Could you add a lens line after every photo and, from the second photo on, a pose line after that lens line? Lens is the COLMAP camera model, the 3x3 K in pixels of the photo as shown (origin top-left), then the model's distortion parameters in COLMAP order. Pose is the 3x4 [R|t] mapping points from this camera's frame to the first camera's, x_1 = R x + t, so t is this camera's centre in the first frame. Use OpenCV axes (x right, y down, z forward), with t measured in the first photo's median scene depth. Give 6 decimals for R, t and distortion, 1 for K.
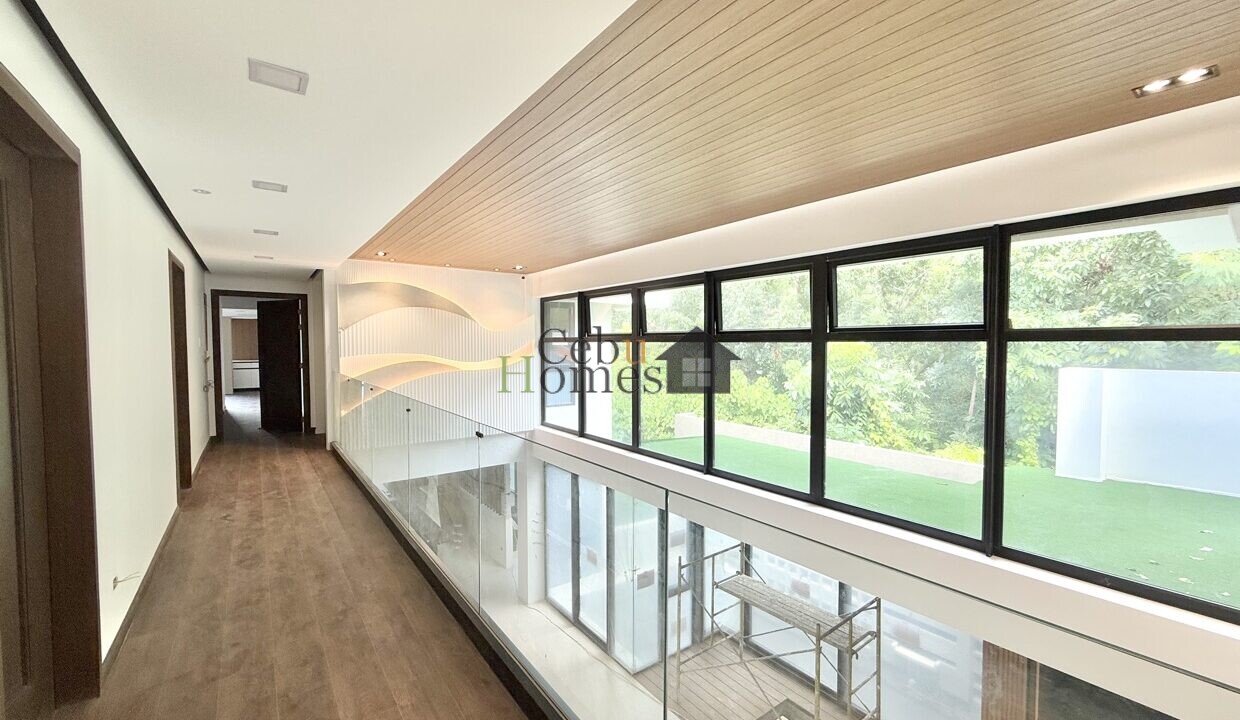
lens RADIAL K [[493.3, 0, 617.9], [0, 493.3, 370.1], [0, 0, 1]] dist [0.001193, -0.000283]
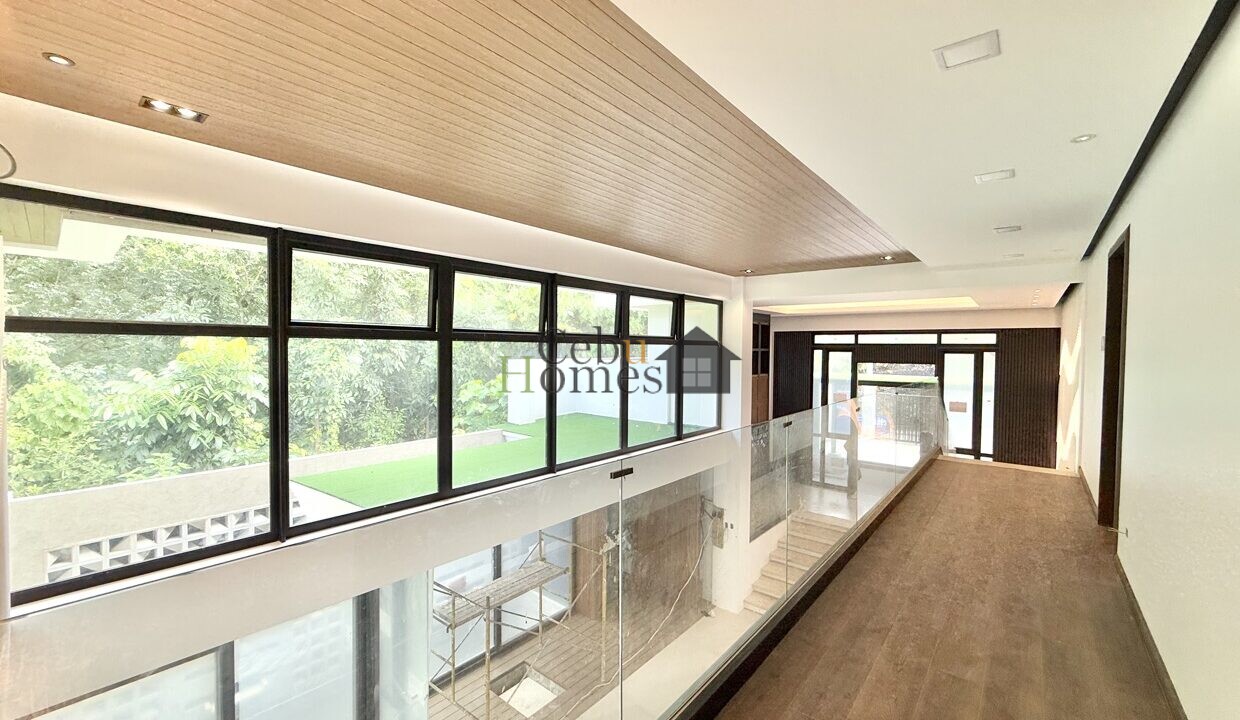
lens RADIAL K [[493.3, 0, 616.7], [0, 493.3, 349.0], [0, 0, 1]] dist [0.001193, -0.000283]
pose [[-0.236359, -0.008320, 0.971630, -0.742617], [0.036206, 0.999194, 0.017364, -0.049056], [-0.970991, 0.039283, -0.235867, 0.977353]]
